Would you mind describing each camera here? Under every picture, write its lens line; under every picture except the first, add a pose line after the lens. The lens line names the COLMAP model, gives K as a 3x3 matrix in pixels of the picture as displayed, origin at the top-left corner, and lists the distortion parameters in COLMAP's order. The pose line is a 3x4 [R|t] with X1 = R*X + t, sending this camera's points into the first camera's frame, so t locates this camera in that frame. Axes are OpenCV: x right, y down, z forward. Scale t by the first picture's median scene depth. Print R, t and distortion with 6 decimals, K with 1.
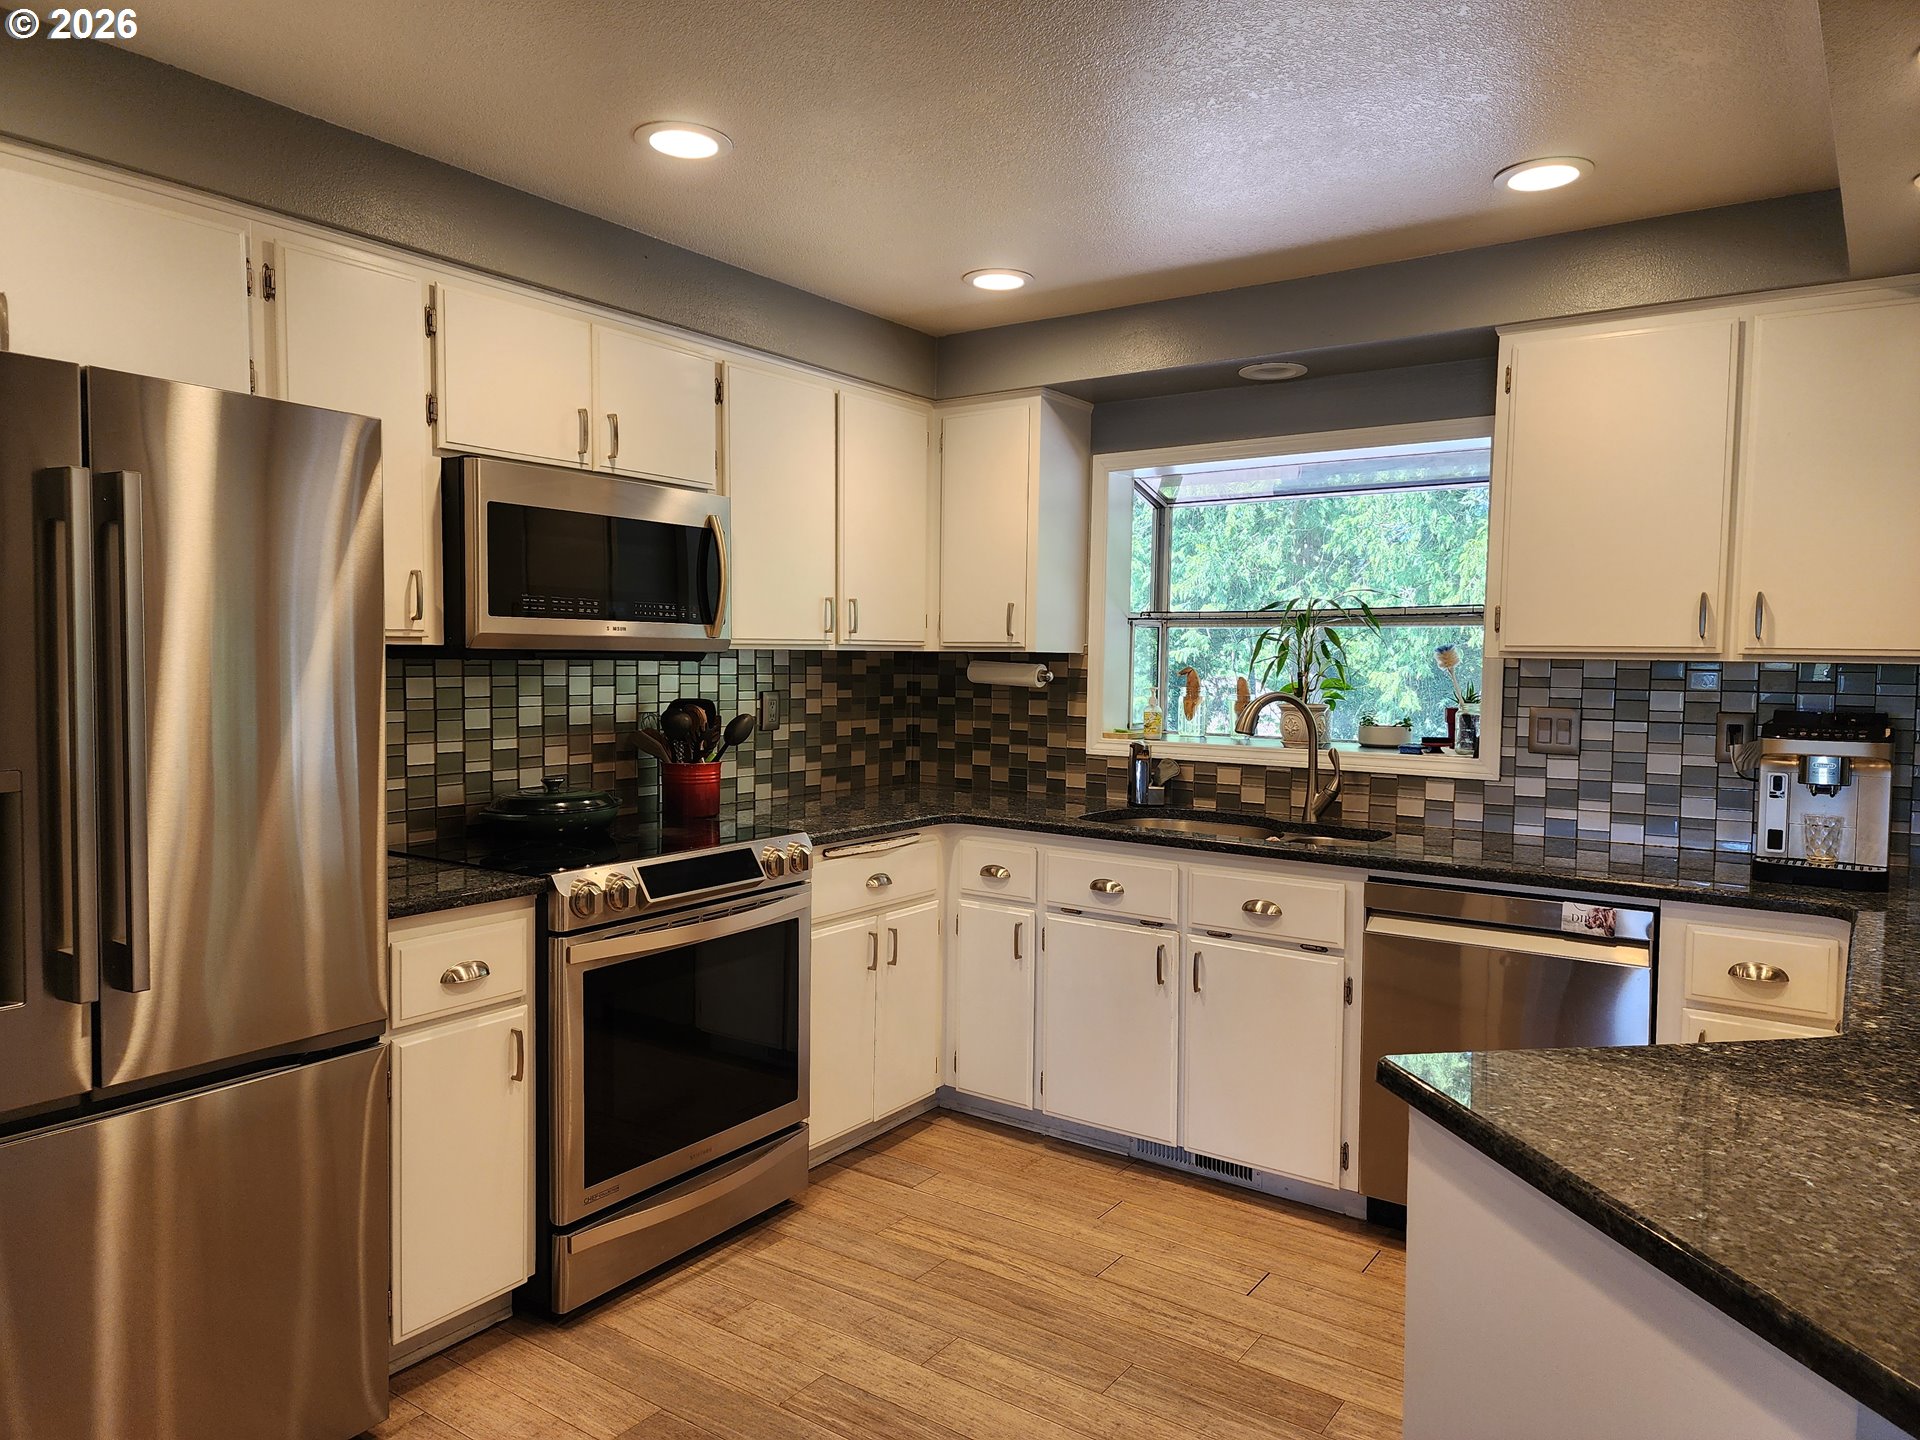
lens RADIAL K [[1293.1, 0, 959.1], [0, 1293.1, 725.5], [0, 0, 1]] dist [0.060694, -0.016800]
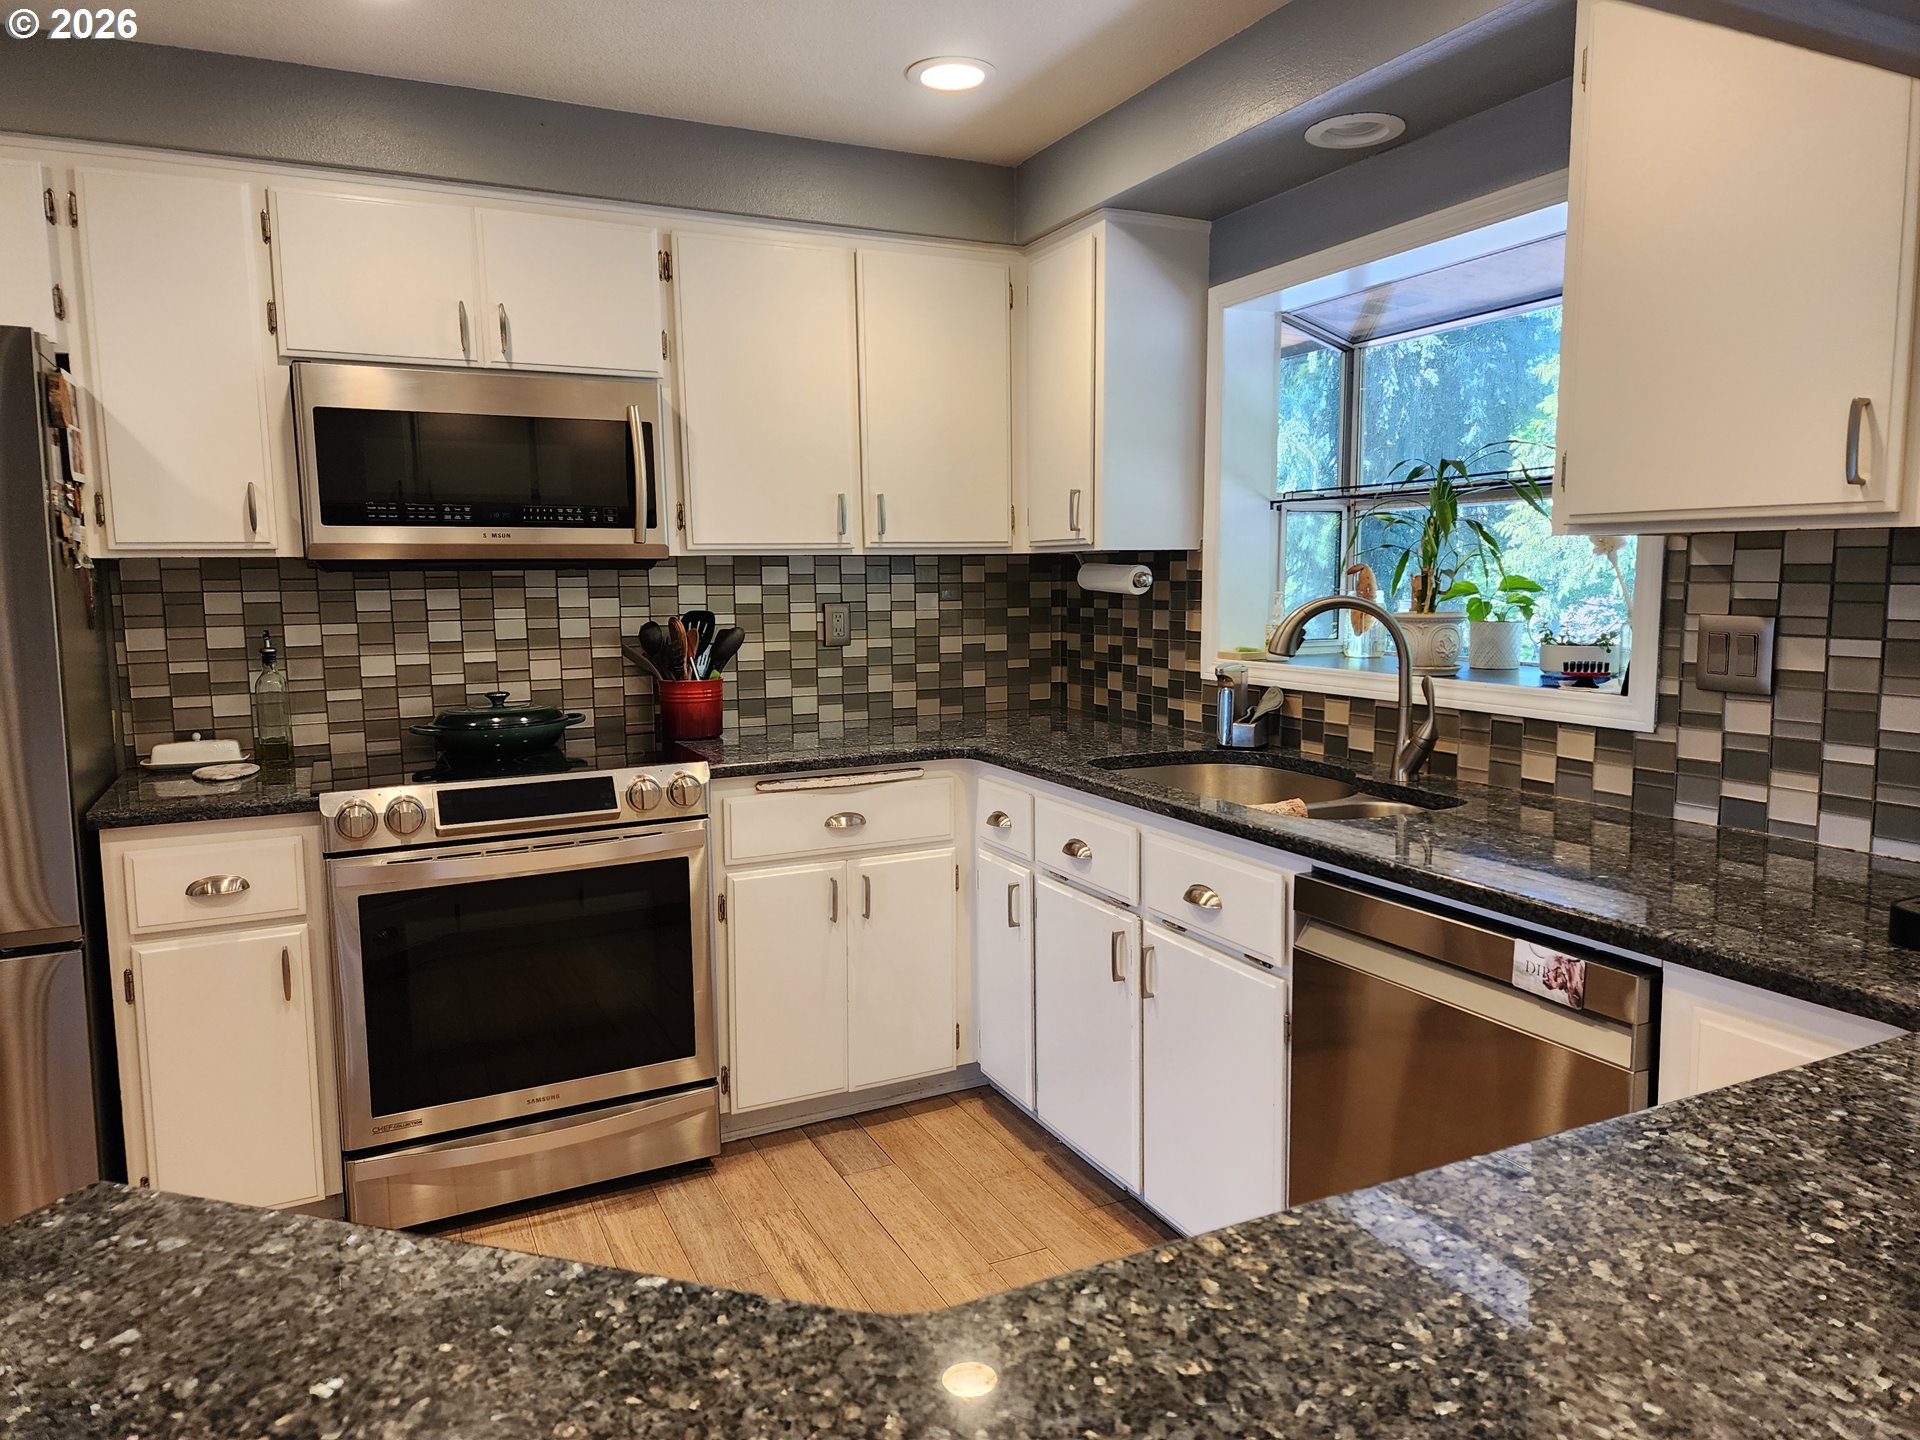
lens RADIAL K [[1293.1, 0, 956.5], [0, 1293.1, 715.6], [0, 0, 1]] dist [0.060694, -0.016800]
pose [[0.874904, 0.032735, -0.483188, 0.417192], [-0.004764, 0.998246, 0.059003, -0.001519], [0.484273, -0.049320, 0.873526, 0.283140]]
